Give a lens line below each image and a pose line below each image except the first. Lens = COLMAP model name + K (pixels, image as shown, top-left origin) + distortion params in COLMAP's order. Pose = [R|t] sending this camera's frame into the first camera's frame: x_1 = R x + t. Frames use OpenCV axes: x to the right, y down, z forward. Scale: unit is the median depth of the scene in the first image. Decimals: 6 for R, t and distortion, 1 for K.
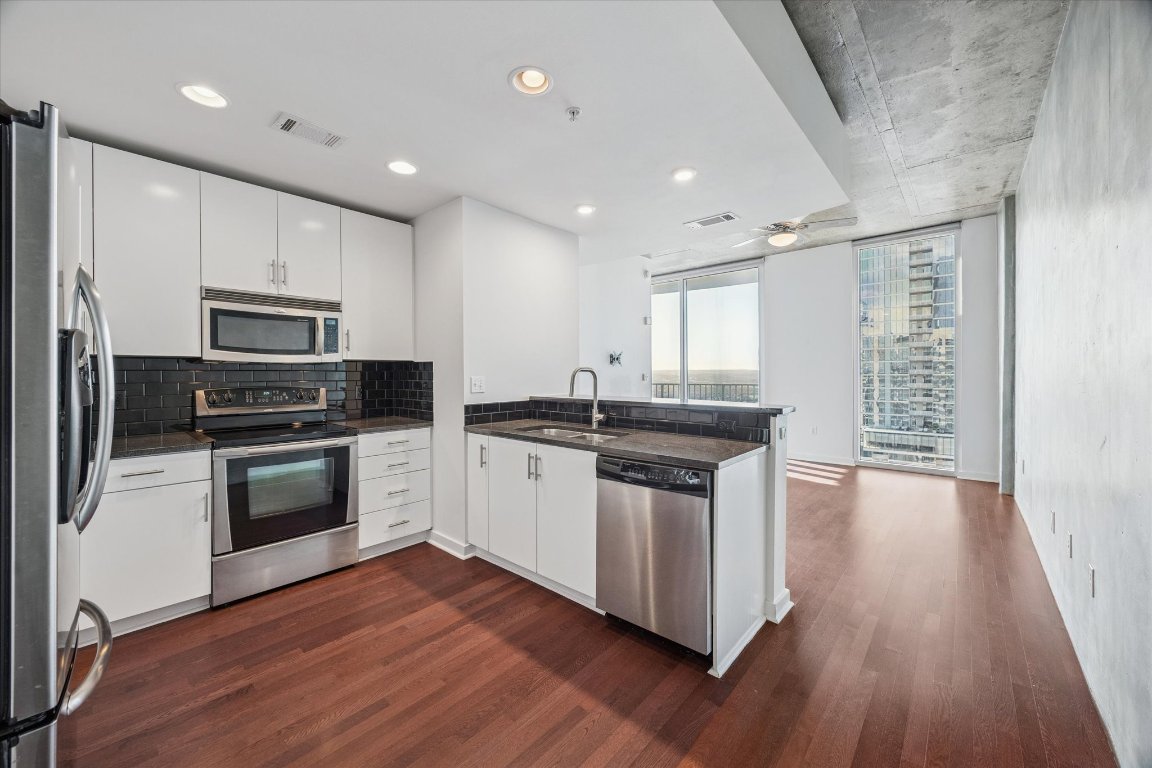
lens RADIAL K [[439.0, 0, 567.6], [0, 439.0, 376.8], [0, 0, 1]] dist [0.003018, -0.001280]
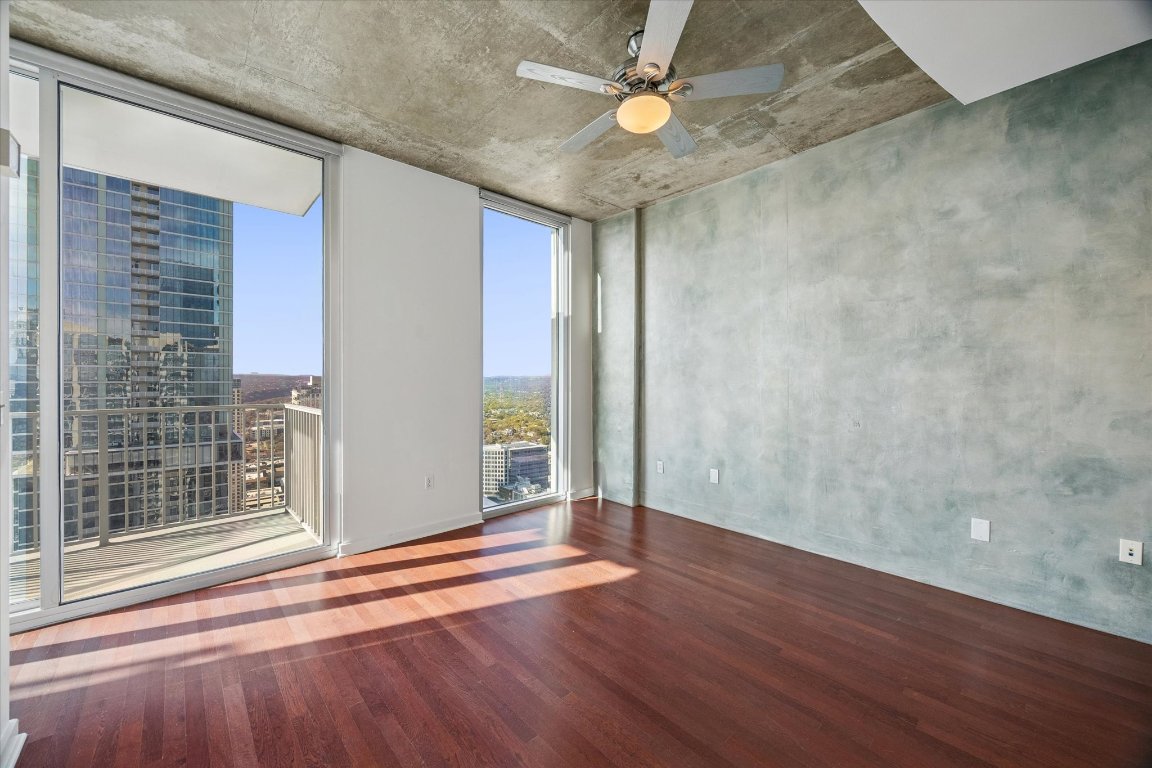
lens RADIAL K [[439.0, 0, 570.0], [0, 439.0, 379.0], [0, 0, 1]] dist [0.003018, -0.001280]
pose [[0.104317, 0.004580, 0.994534, -0.000354], [0.006736, 0.999963, -0.005311, -0.000767], [-0.994521, 0.007253, 0.104282, 0.050200]]
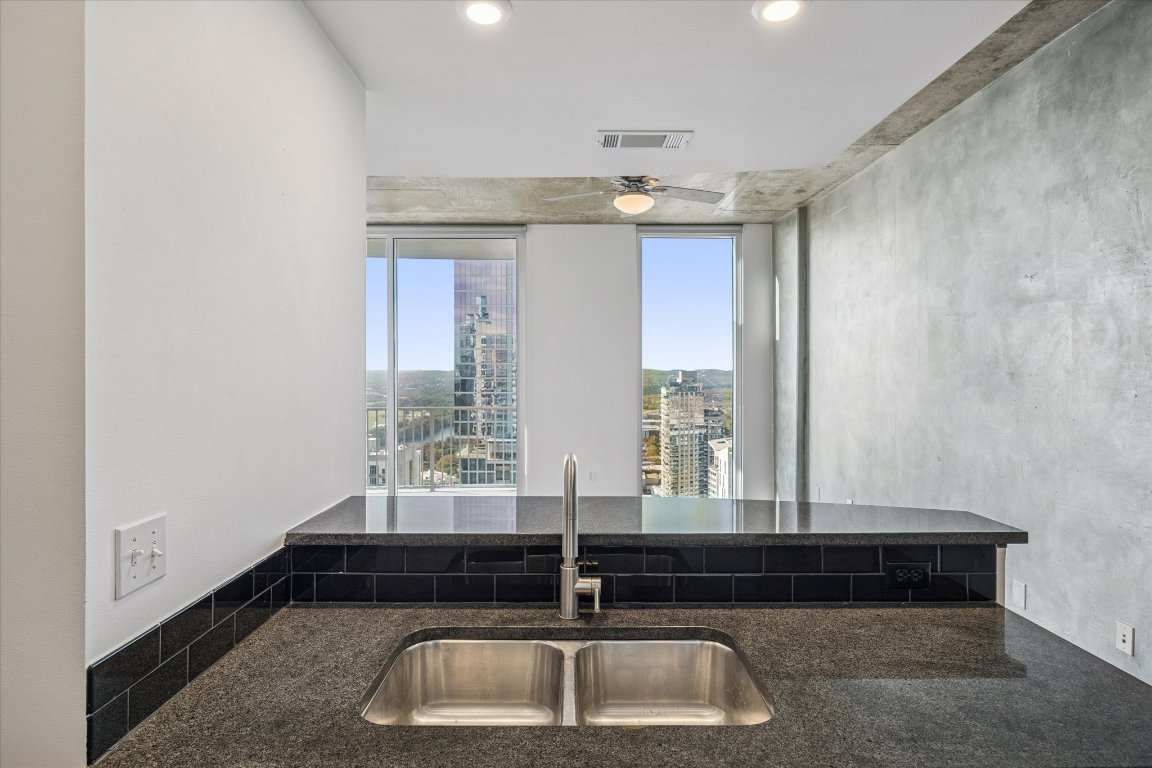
lens RADIAL K [[588.7, 0, 574.4], [0, 588.7, 377.3], [0, 0, 1]] dist [-0.014241, 0.000332]
pose [[0.731214, 0.001451, 0.682147, -0.008069], [0.001348, 0.999993, -0.003572, -0.002573], [-0.682147, 0.003531, 0.731206, 0.020758]]
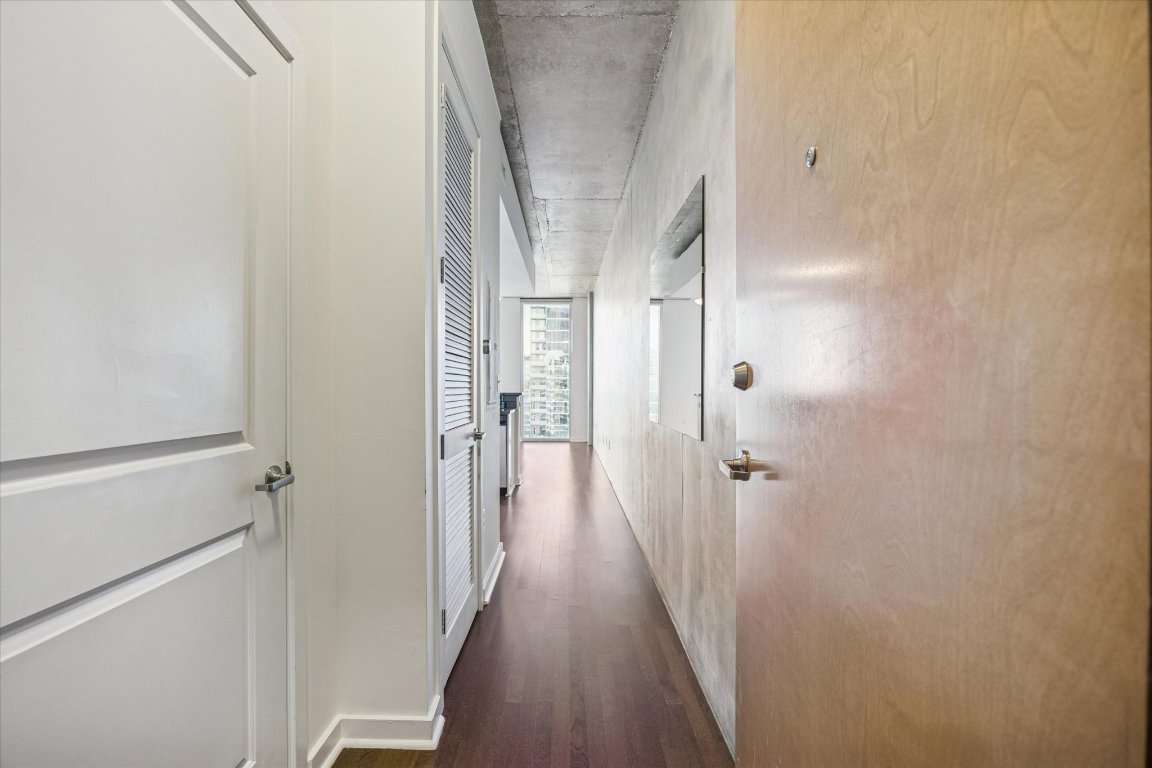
lens RADIAL K [[498.2, 0, 573.9], [0, 498.2, 389.0], [0, 0, 1]] dist [0.000155, 0.000006]
pose [[0.731022, 0.004871, 0.682336, -0.026560], [-0.000601, 0.999979, -0.006495, 0.001680], [-0.682354, 0.004338, 0.731009, -0.026727]]
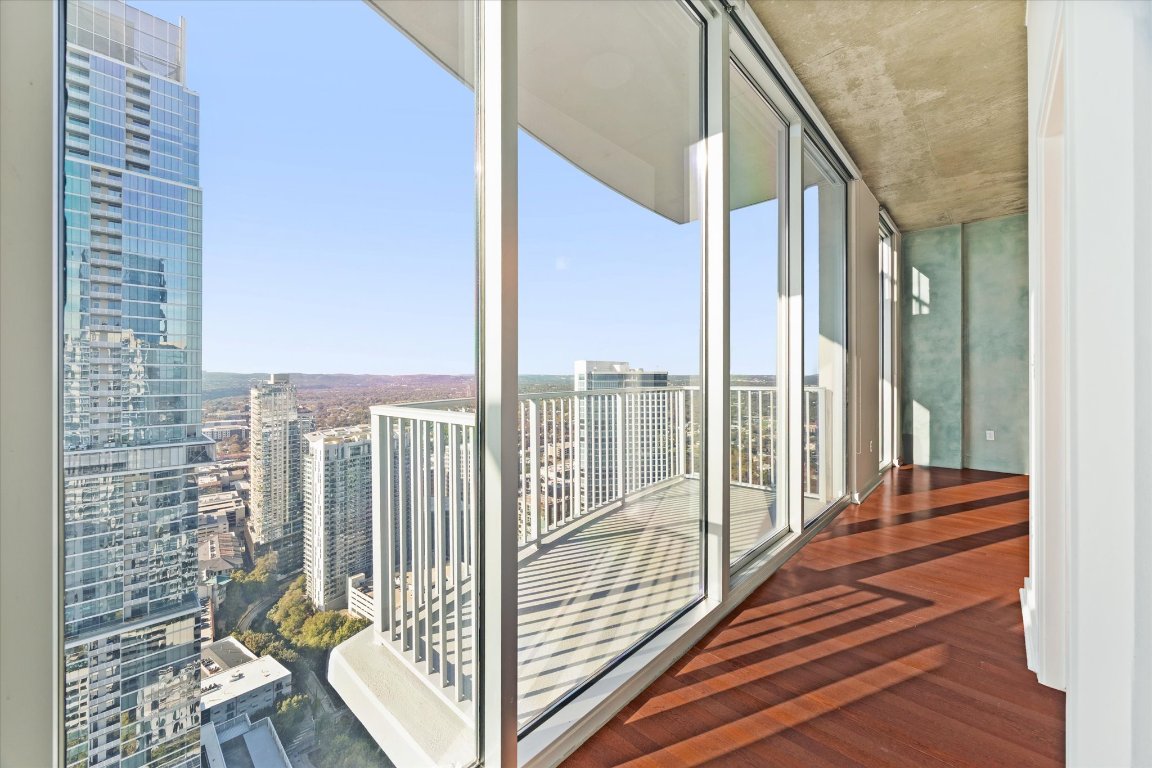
lens RADIAL K [[439.0, 0, 567.1], [0, 439.0, 378.6], [0, 0, 1]] dist [0.003018, -0.001280]
pose [[0.032369, 0.002870, 0.999472, -0.012159], [0.006805, 0.999972, -0.003092, 0.000827], [-0.999453, 0.006902, 0.032349, 0.098836]]
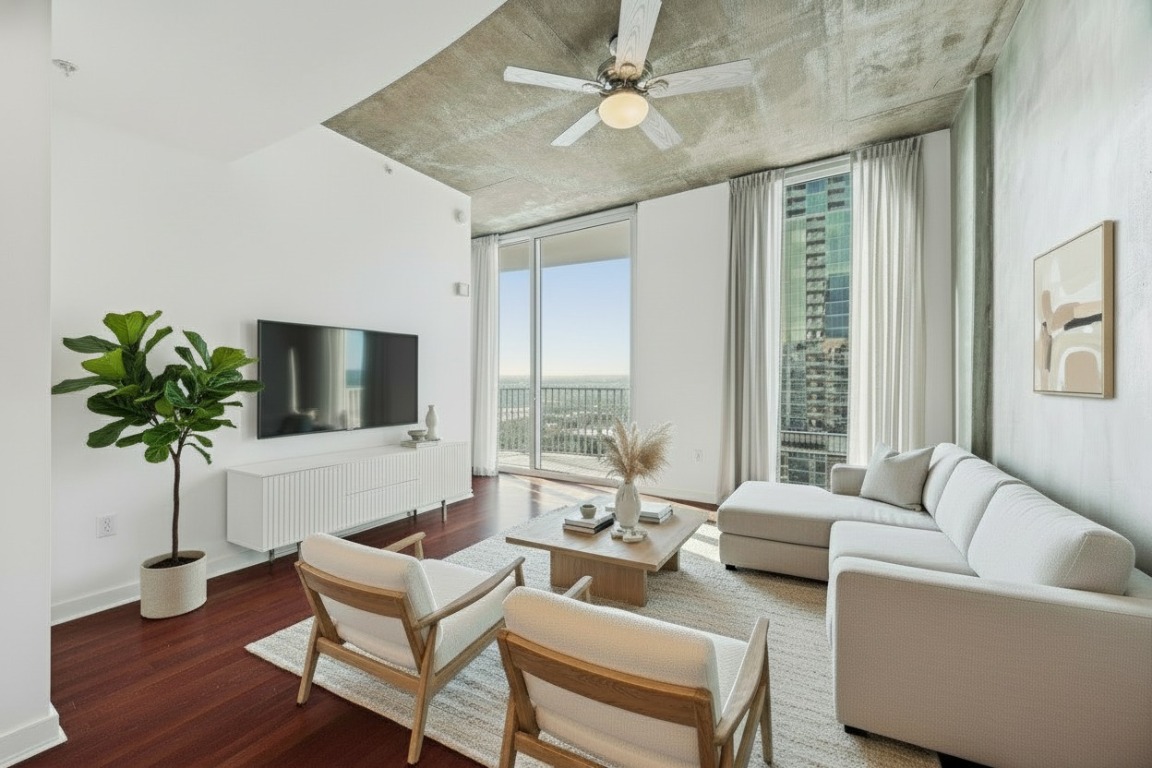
lens RADIAL K [[439.0, 0, 570.2], [0, 439.0, 378.8], [0, 0, 1]] dist [0.003018, -0.001280]
pose [[0.985534, 0.005756, 0.169379, 0.016641], [-0.005370, 0.999982, -0.002736, 0.000378], [-0.169392, 0.001787, 0.985547, 0.024023]]
